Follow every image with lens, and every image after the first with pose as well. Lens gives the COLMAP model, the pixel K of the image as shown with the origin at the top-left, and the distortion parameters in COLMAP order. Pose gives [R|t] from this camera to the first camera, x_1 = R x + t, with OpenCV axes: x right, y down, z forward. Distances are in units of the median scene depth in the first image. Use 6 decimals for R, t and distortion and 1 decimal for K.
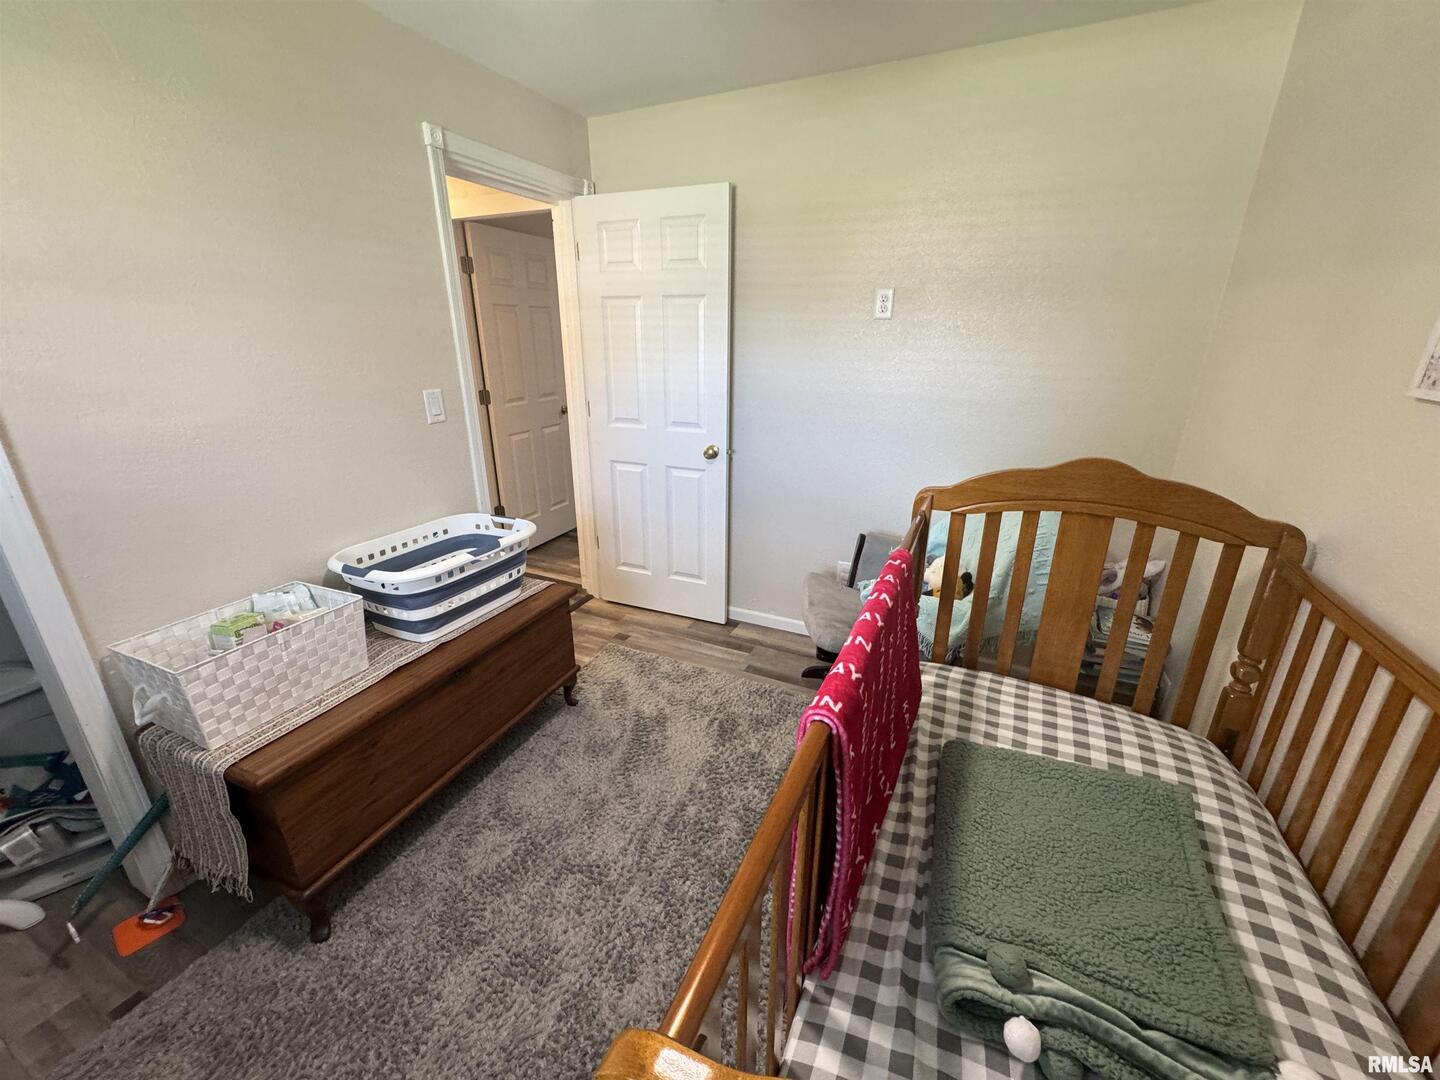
lens RADIAL K [[576.9, 0, 708.6], [0, 576.9, 544.3], [0, 0, 1]] dist [-0.002217, 0.000181]
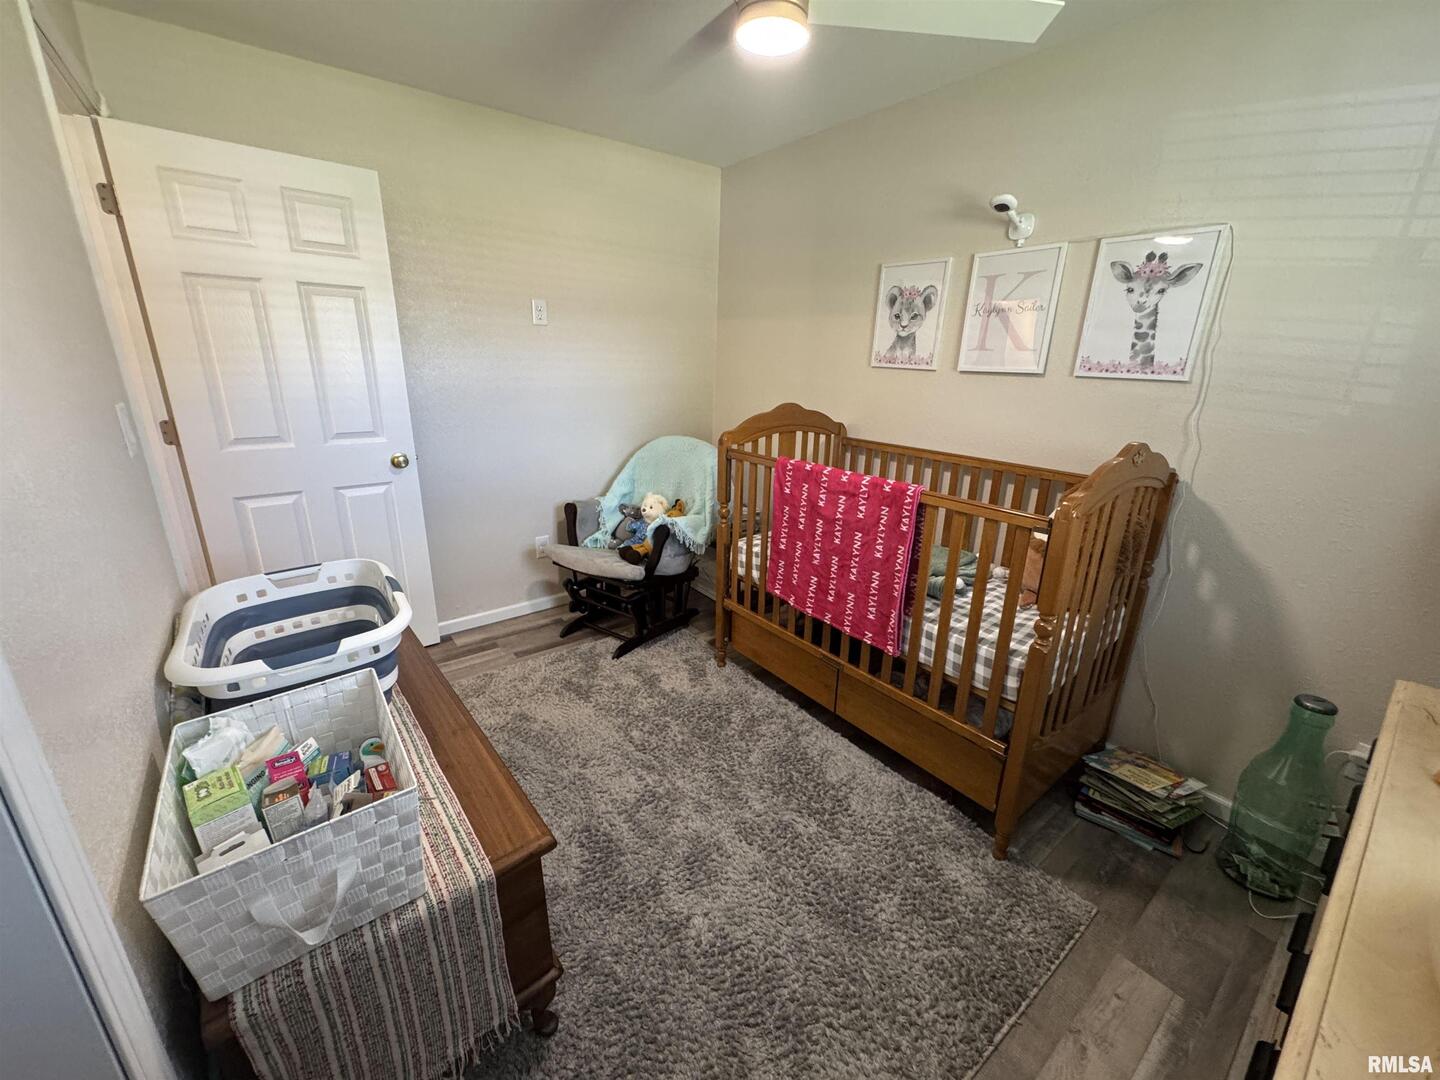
lens RADIAL K [[576.9, 0, 725.6], [0, 576.9, 544.3], [0, 0, 1]] dist [-0.002217, 0.000181]
pose [[0.444796, -0.274610, 0.852494, -0.698930], [0.287971, 0.945142, 0.154203, -0.030237], [-0.848074, 0.176905, 0.499475, 0.148040]]
